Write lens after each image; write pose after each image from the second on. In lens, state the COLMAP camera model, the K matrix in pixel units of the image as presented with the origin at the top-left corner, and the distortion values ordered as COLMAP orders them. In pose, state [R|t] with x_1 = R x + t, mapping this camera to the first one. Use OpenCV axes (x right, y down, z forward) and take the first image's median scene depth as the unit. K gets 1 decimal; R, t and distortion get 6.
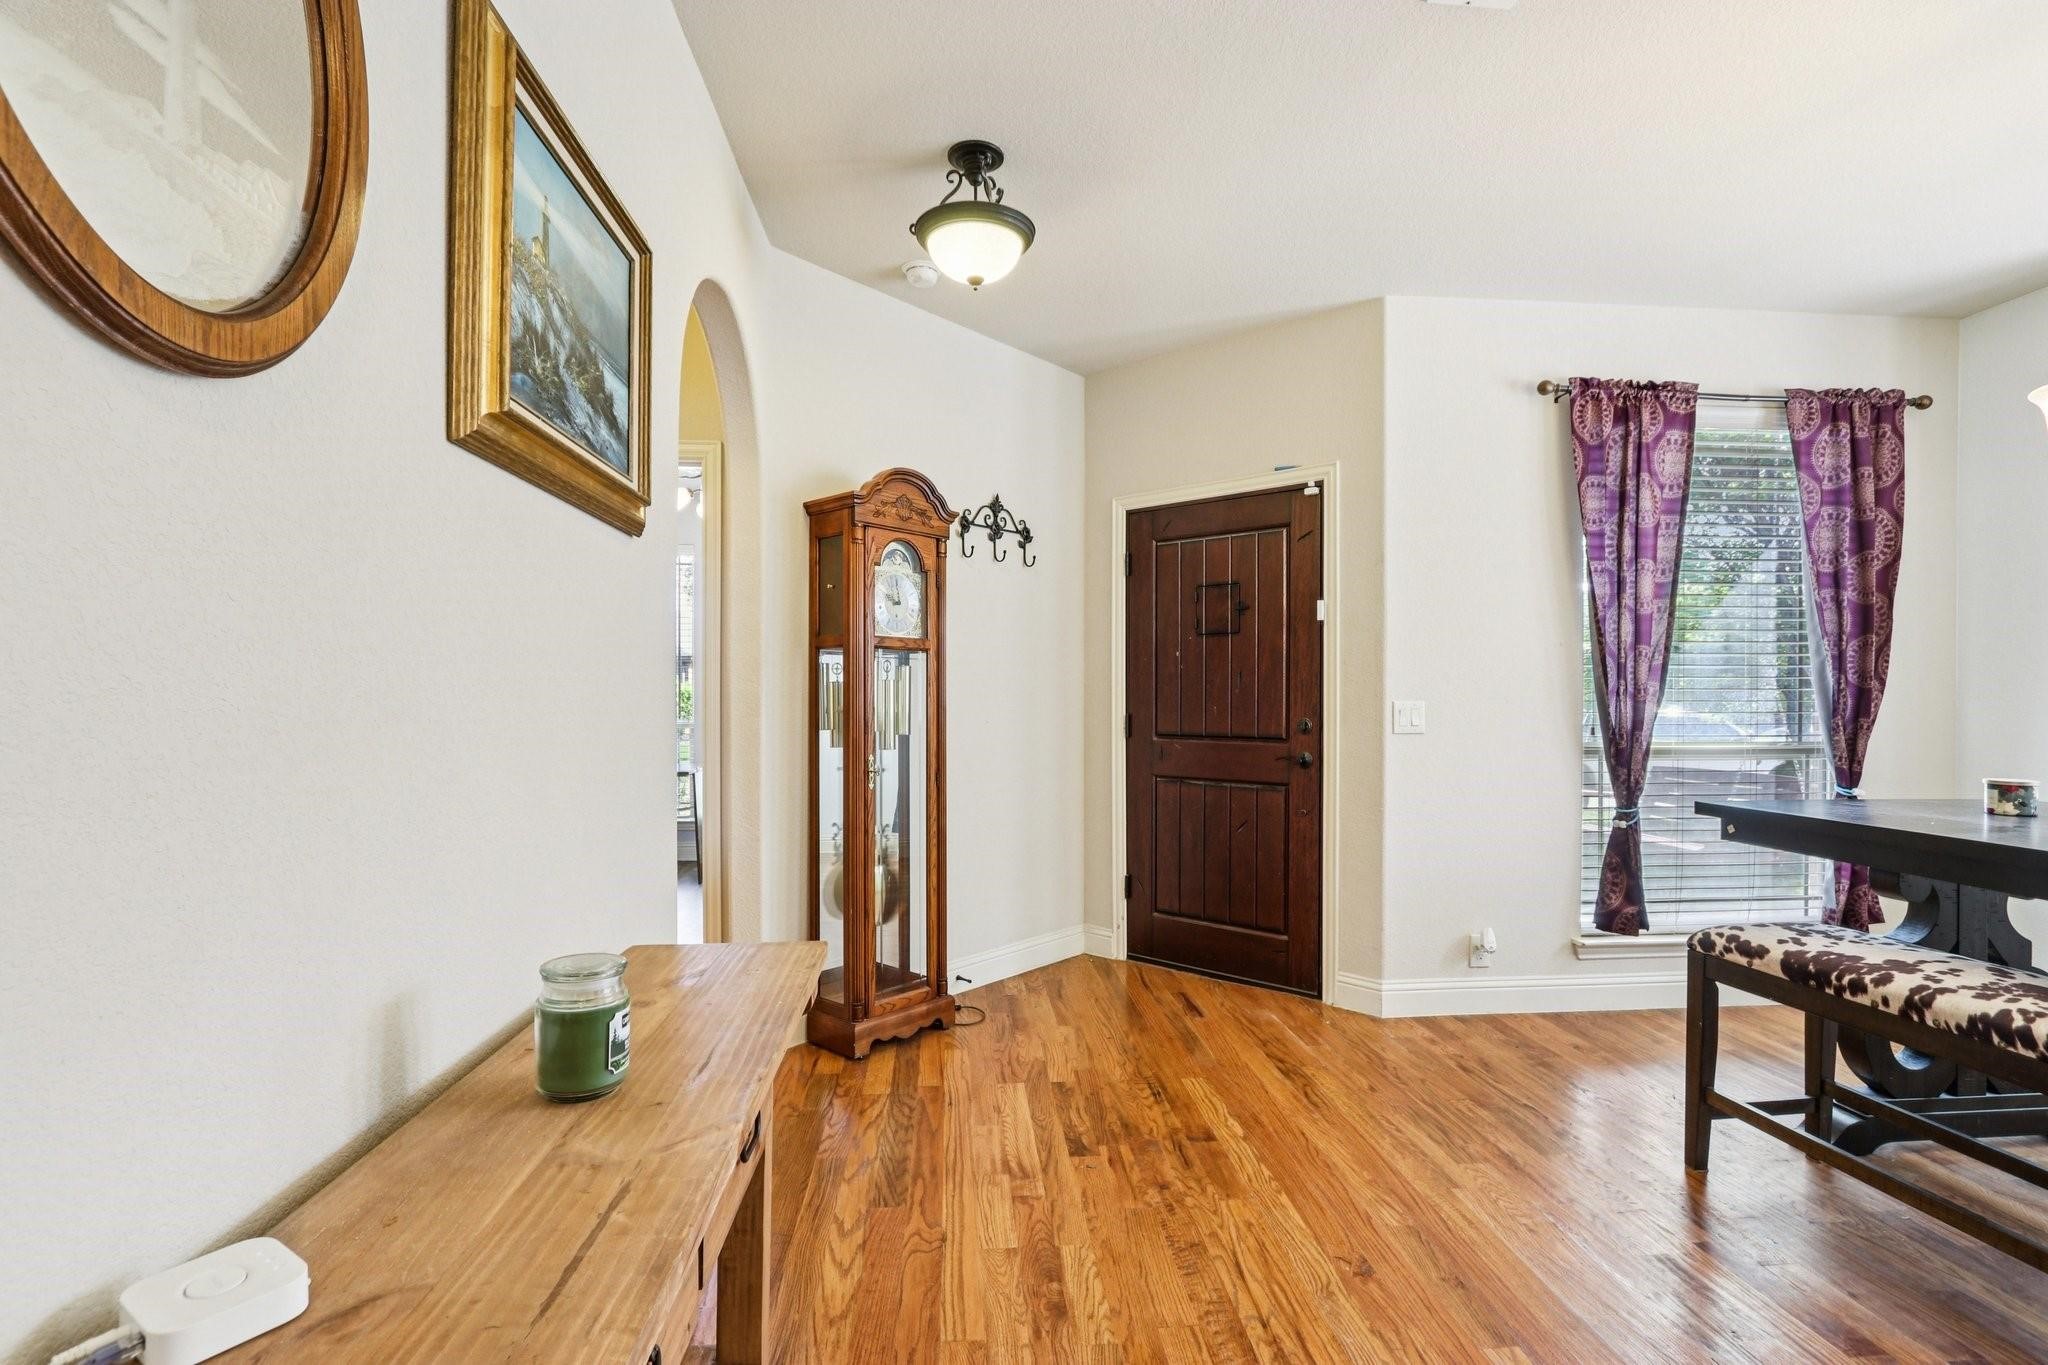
lens RADIAL K [[946.7, 0, 1021.5], [0, 946.7, 695.5], [0, 0, 1]] dist [-0.008059, 0.000461]
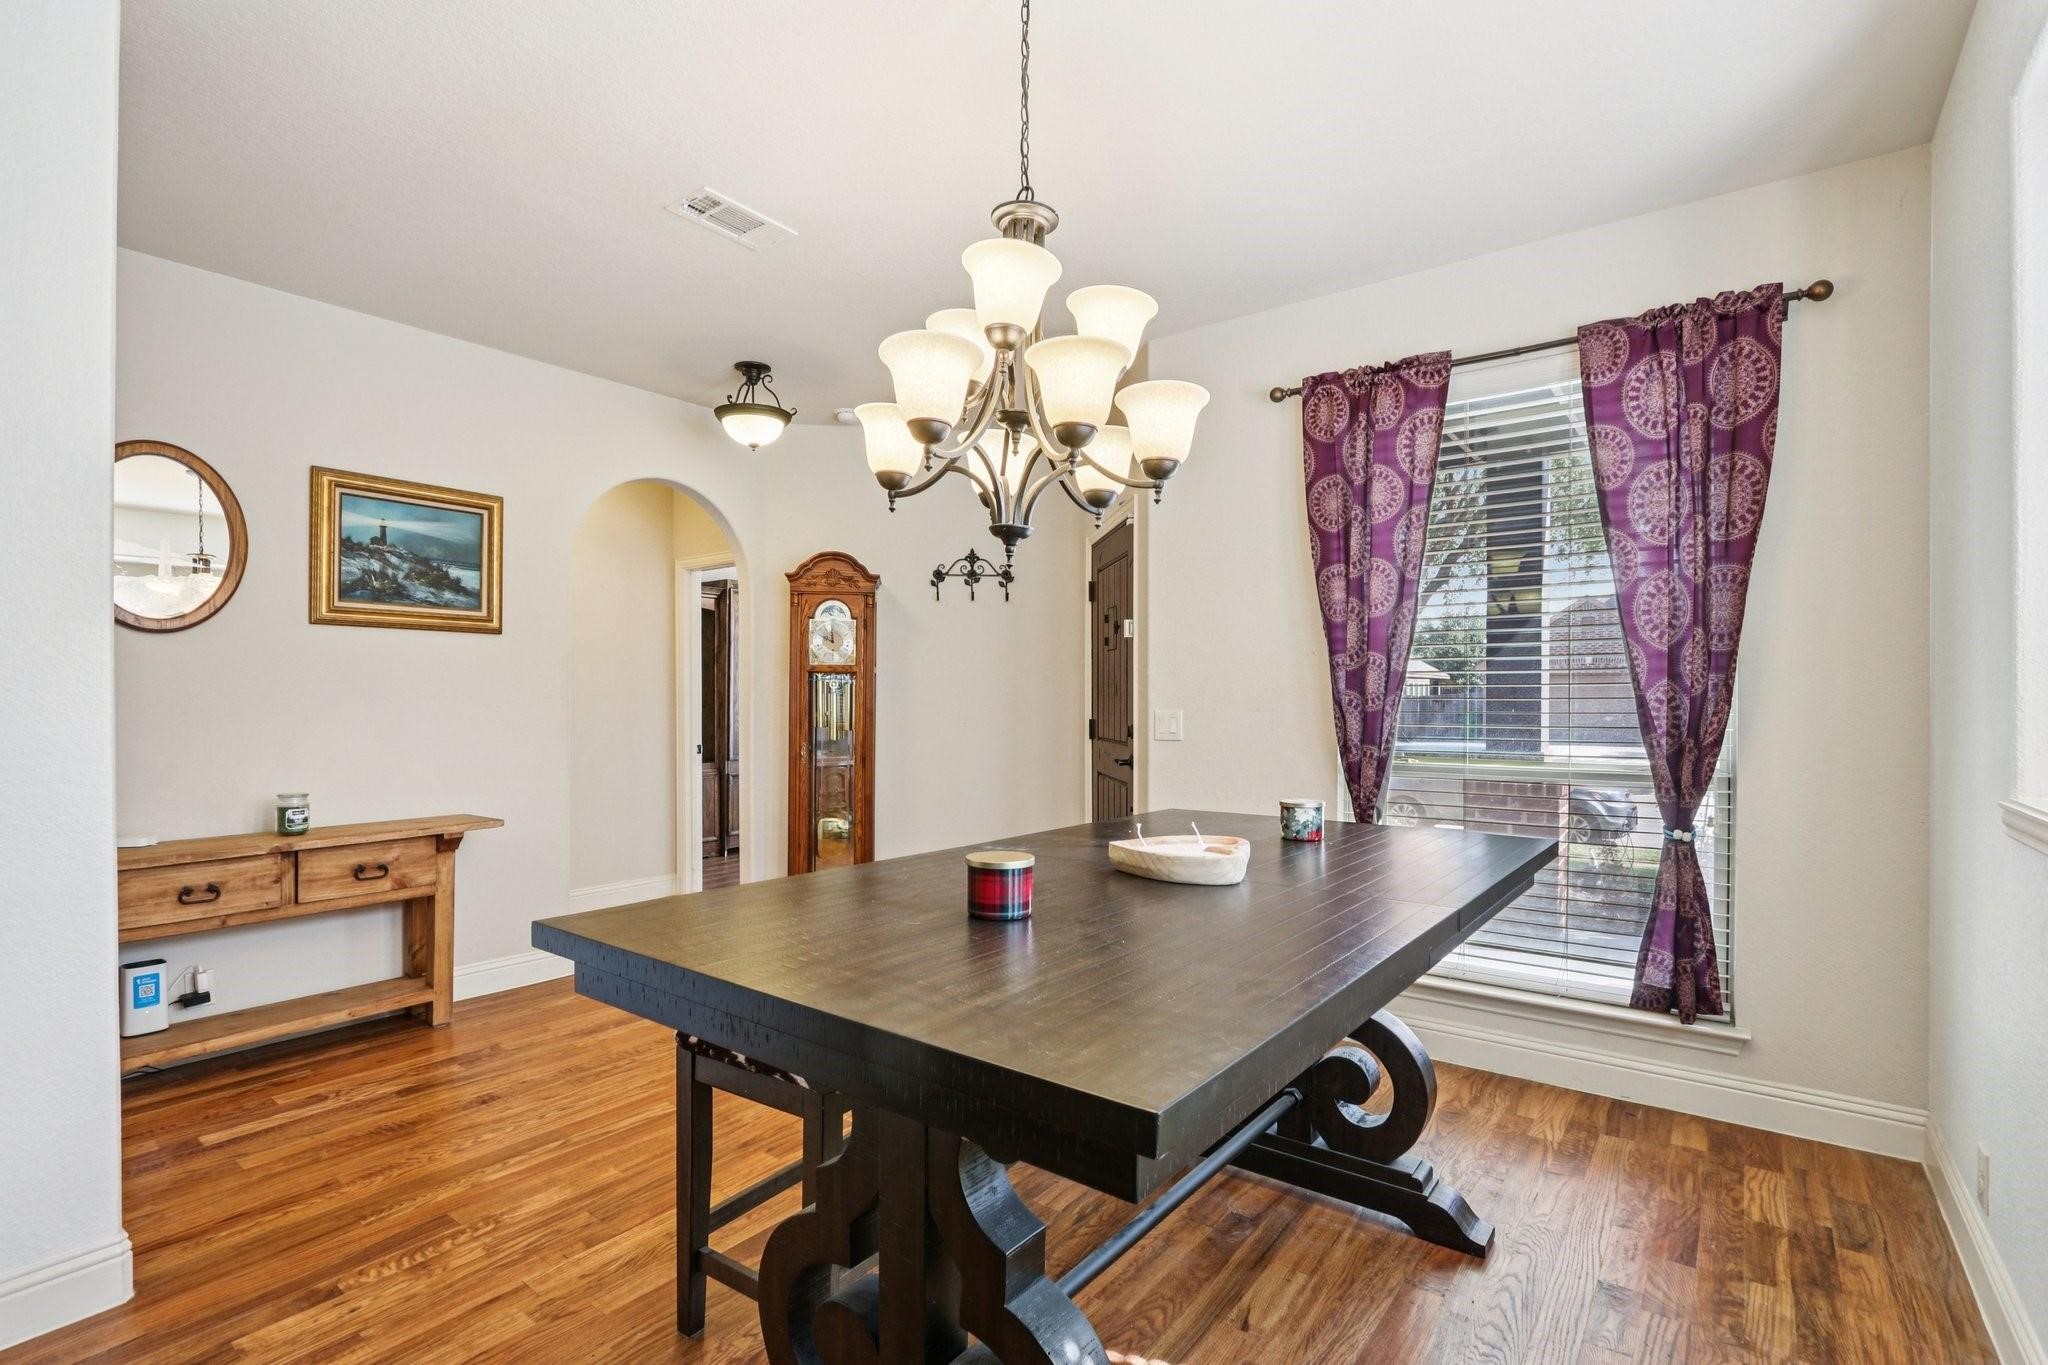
lens RADIAL K [[946.7, 0, 1017.8], [0, 946.7, 686.1], [0, 0, 1]] dist [-0.008059, 0.000461]
pose [[0.744893, -0.008833, -0.667125, 1.003670], [0.000886, 0.999925, -0.012250, -0.008985], [0.667183, 0.008534, 0.744845, 0.083188]]
